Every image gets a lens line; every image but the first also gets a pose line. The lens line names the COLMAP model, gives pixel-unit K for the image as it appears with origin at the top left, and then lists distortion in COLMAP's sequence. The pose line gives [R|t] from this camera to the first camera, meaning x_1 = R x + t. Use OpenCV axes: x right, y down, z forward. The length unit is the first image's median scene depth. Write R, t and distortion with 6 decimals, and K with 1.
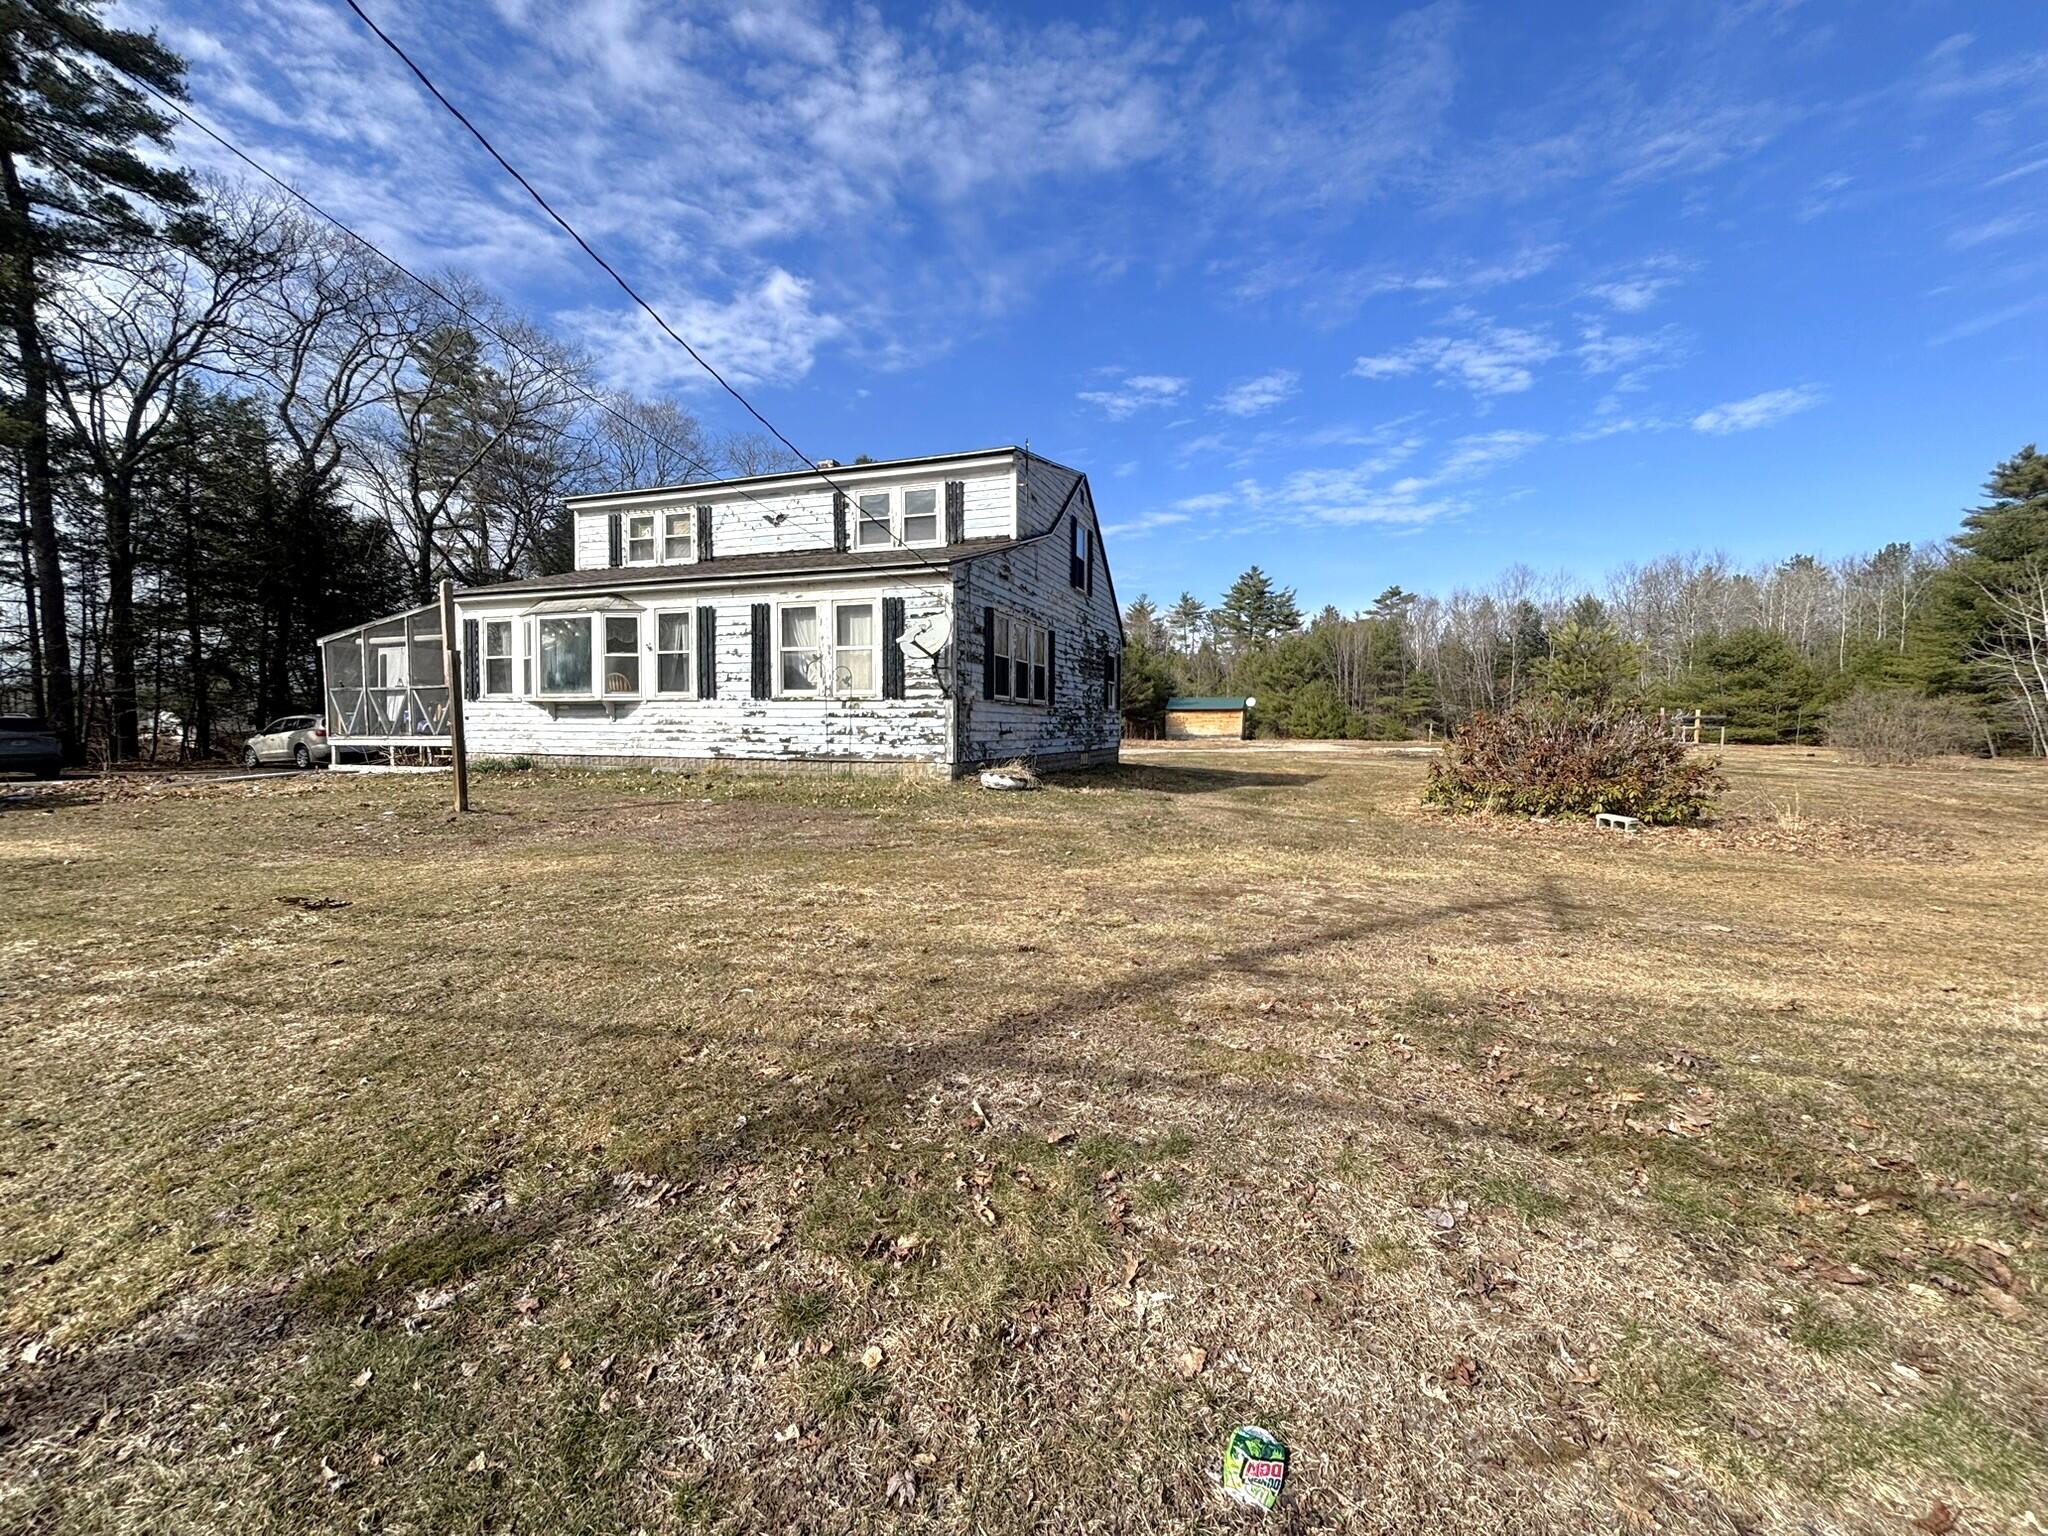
lens RADIAL K [[822.2, 0, 1030.5], [0, 822.2, 793.2], [0, 0, 1]] dist [-0.004799, 0.002842]
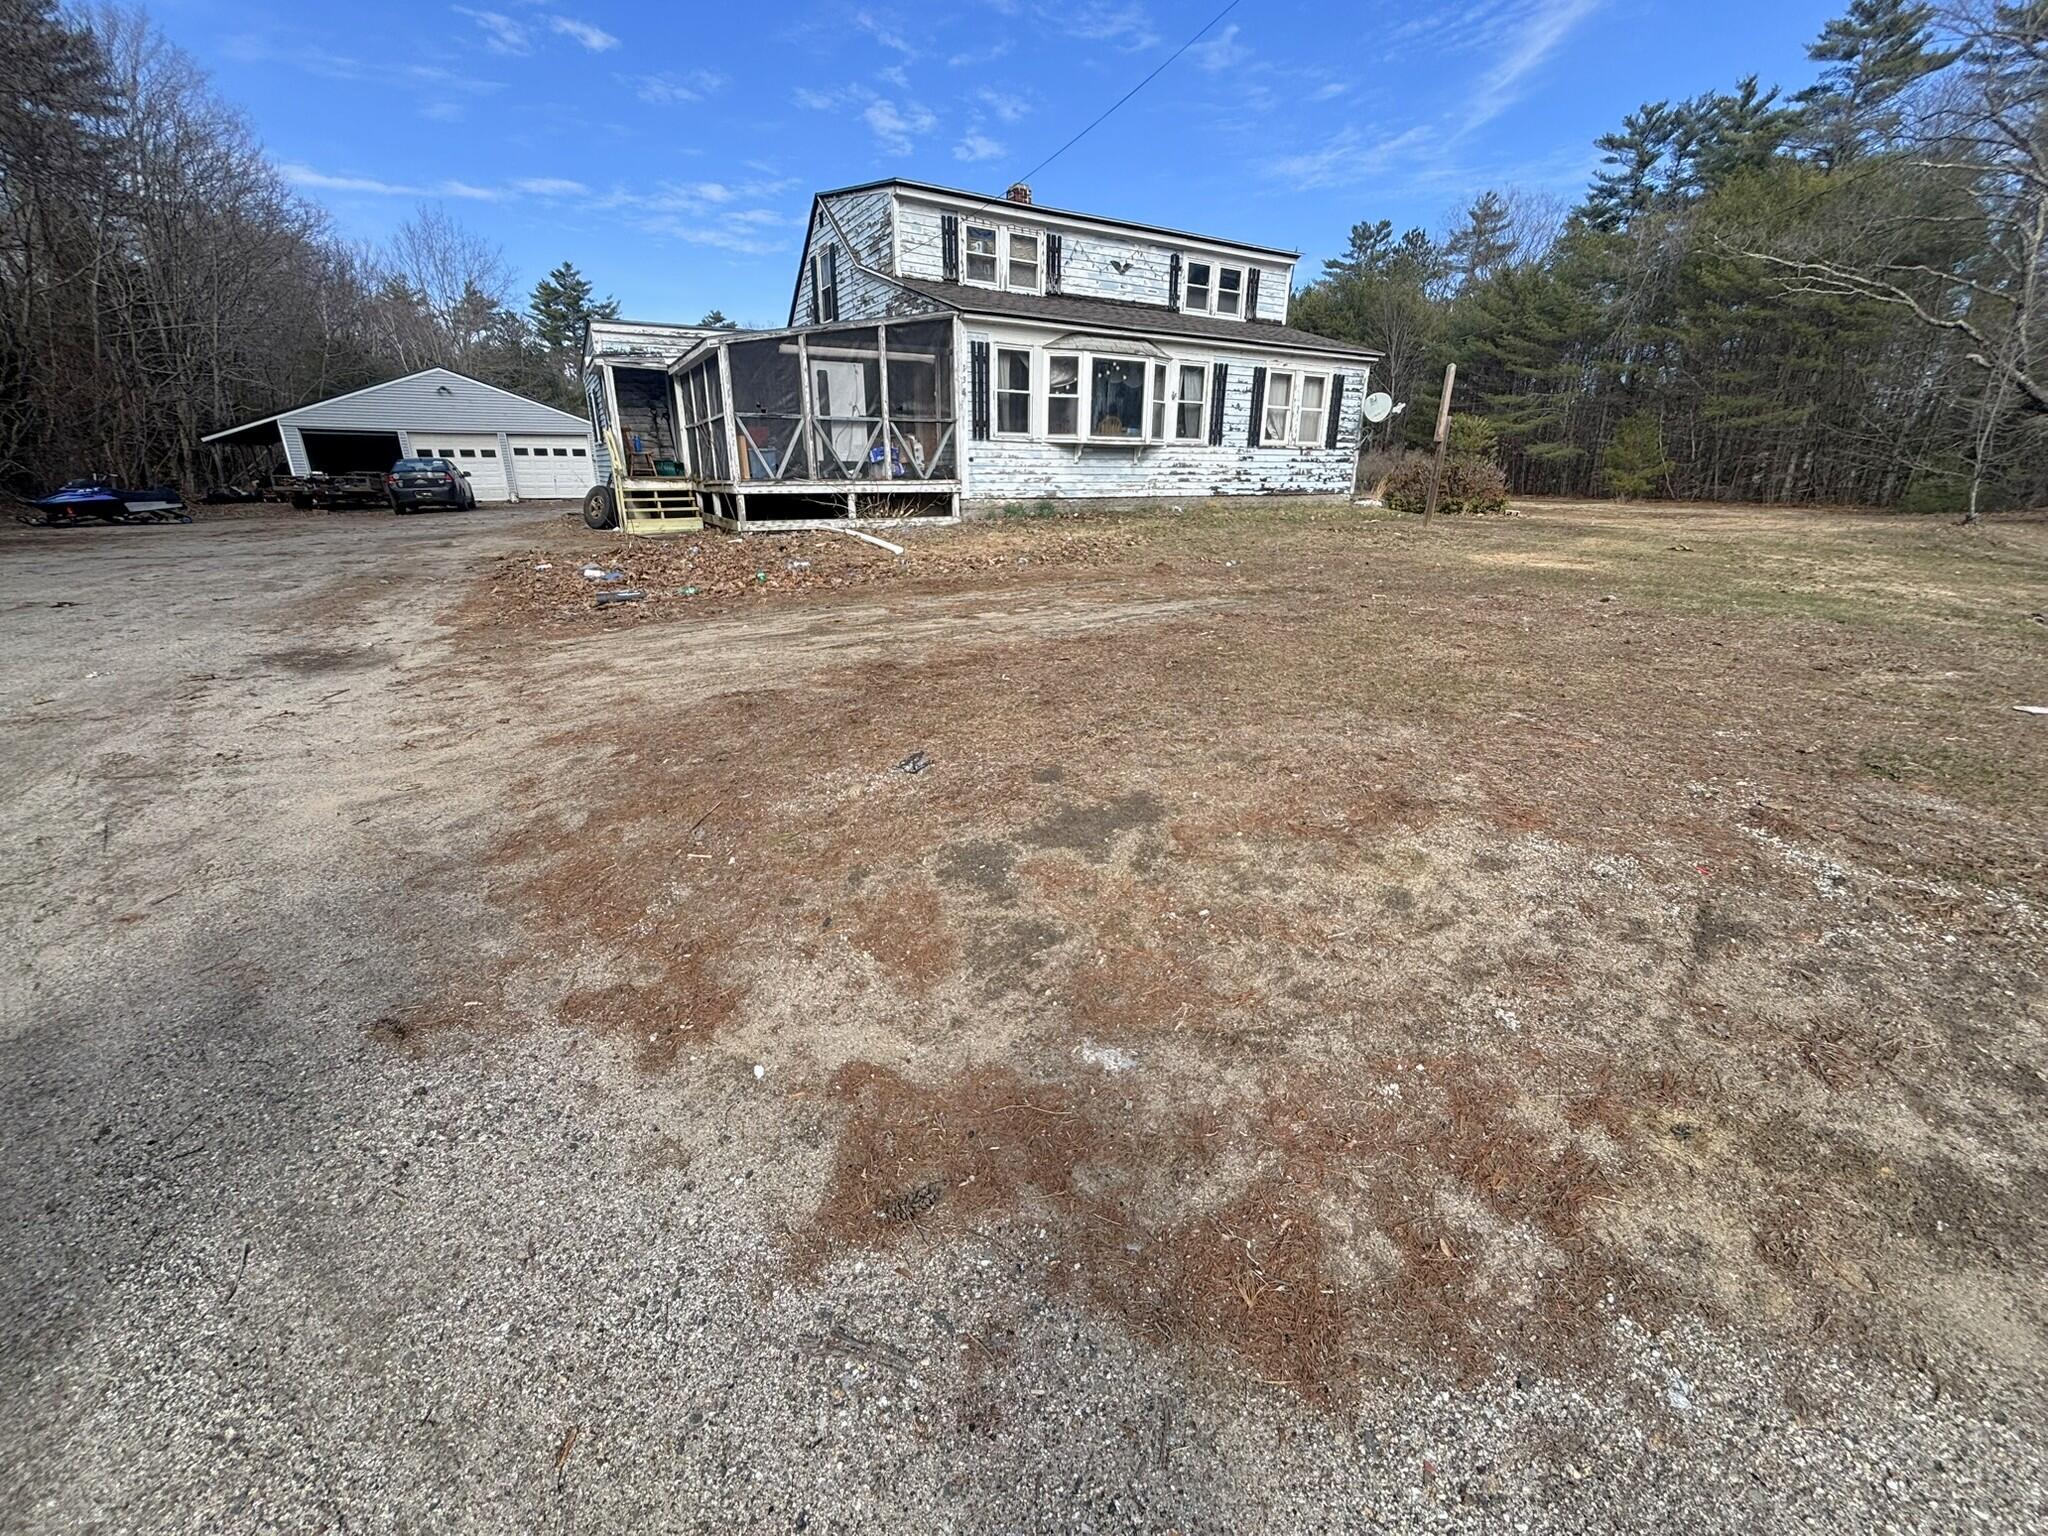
lens RADIAL K [[822.2, 0, 1018.8], [0, 822.2, 771.3], [0, 0, 1]] dist [-0.004799, 0.002842]
pose [[0.657250, -0.261542, 0.706836, -1.489642], [0.059373, 0.952910, 0.297386, -0.030318], [-0.751330, -0.153490, 0.641829, 0.332261]]
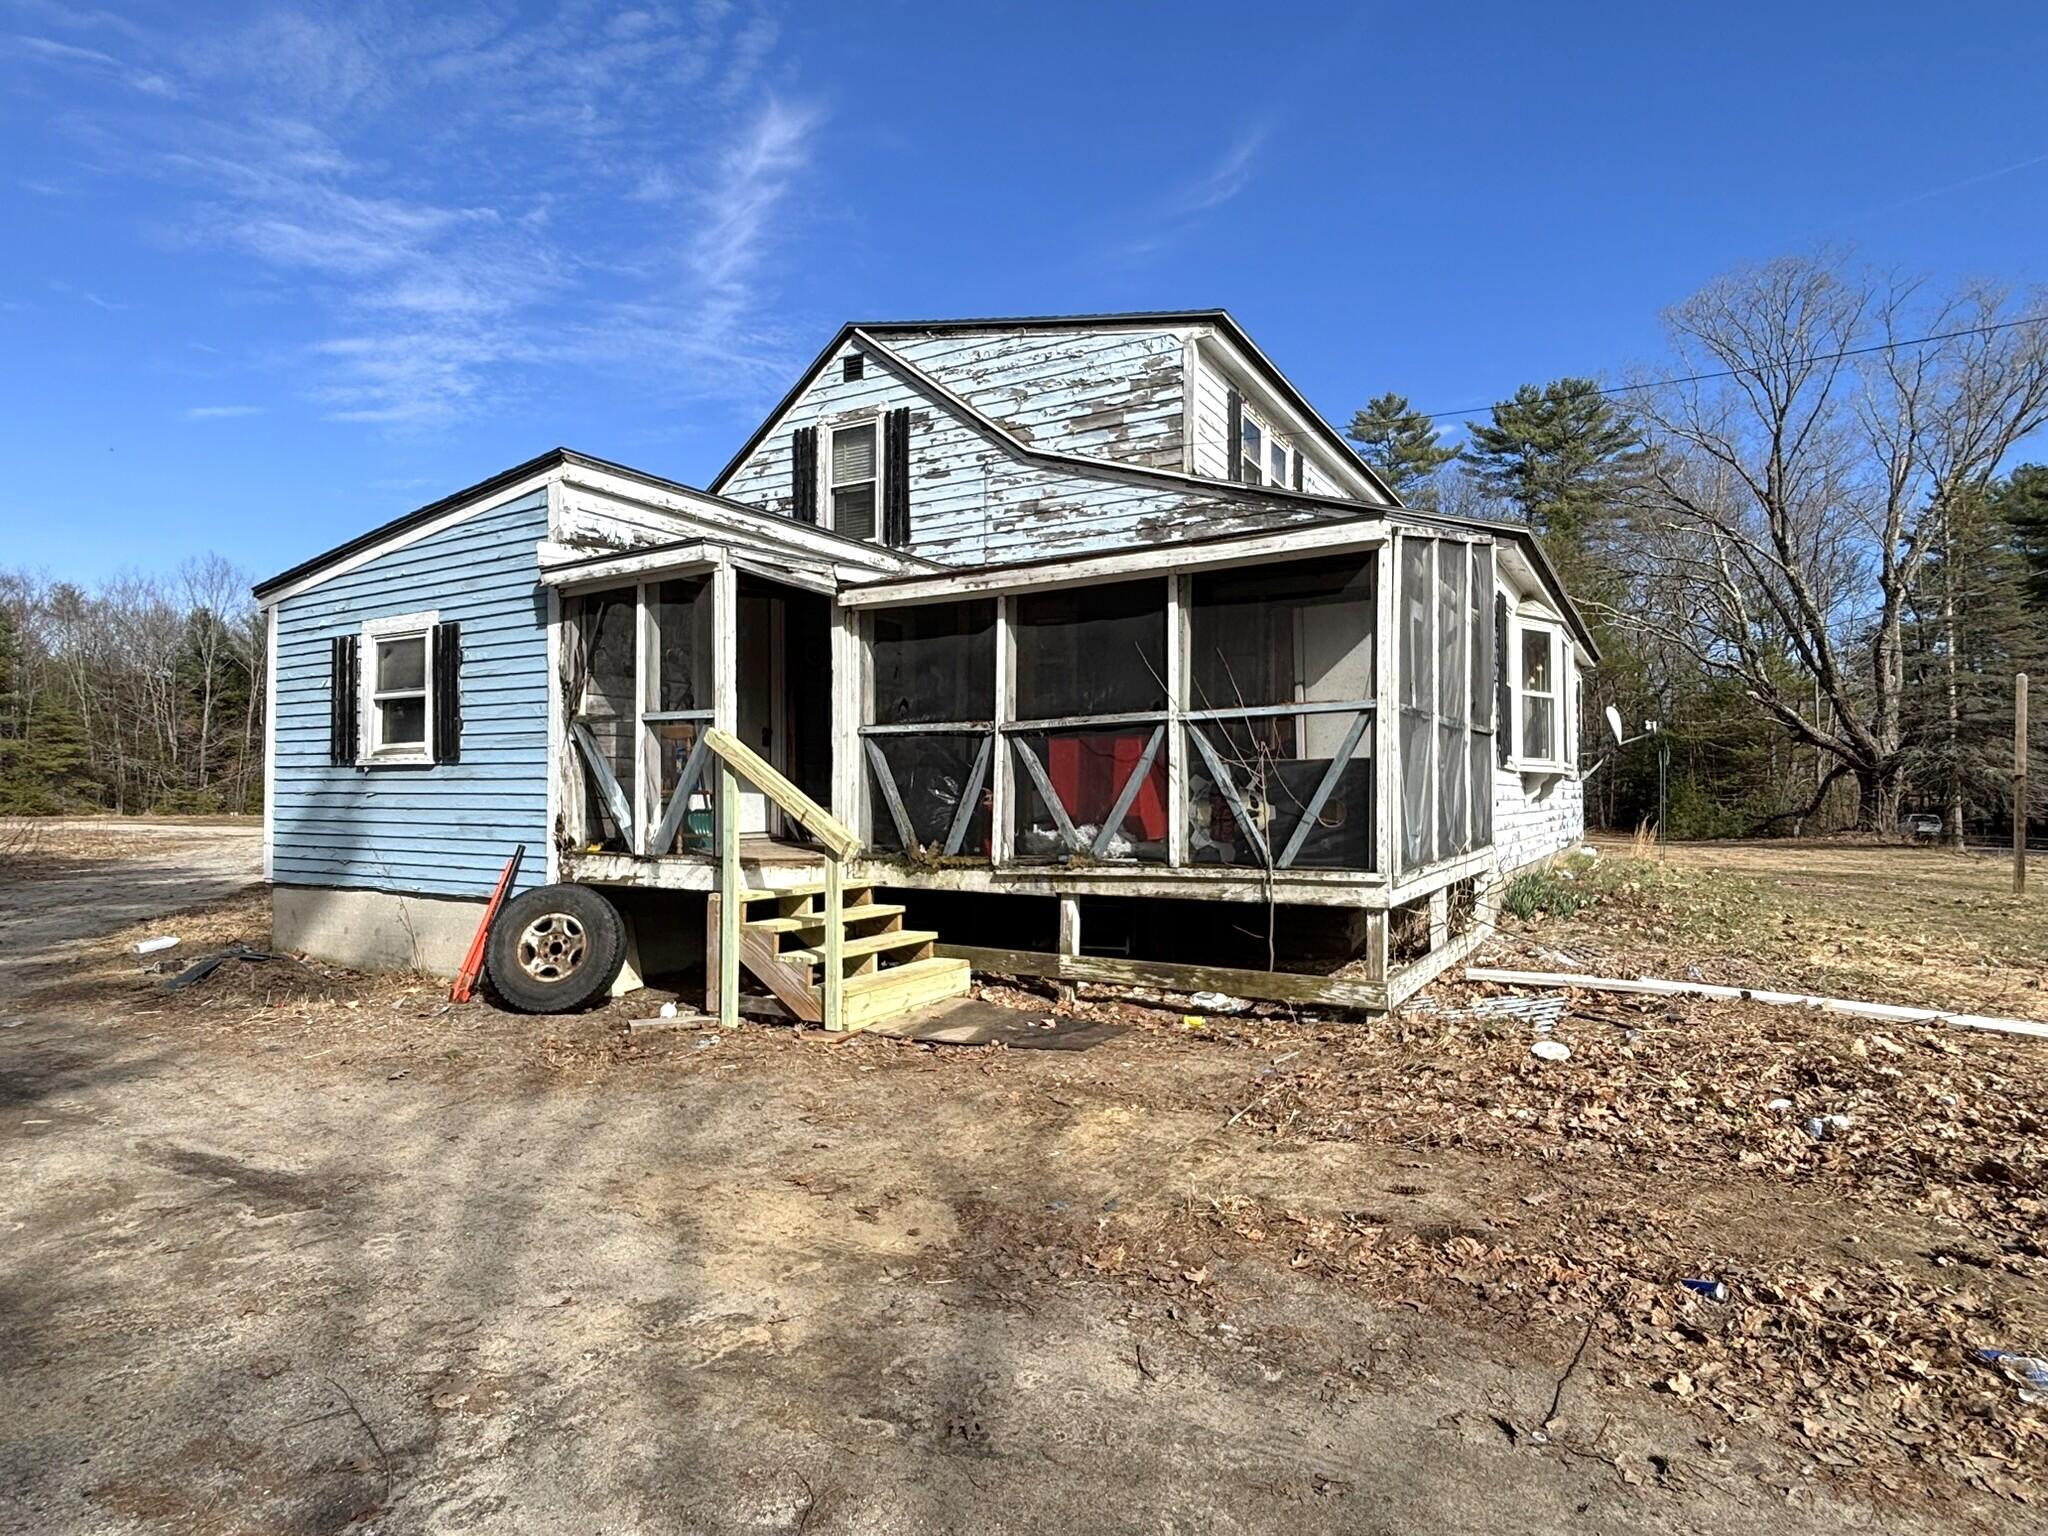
lens RADIAL K [[1140.7, 0, 1017.6], [0, 1140.7, 783.0], [0, 0, 1]] dist [-0.015335, 0.005226]
pose [[0.200402, 0.001591, 0.979713, -1.450164], [0.072584, 0.997226, -0.016467, -0.121713], [-0.977021, 0.074412, 0.199730, 1.207541]]
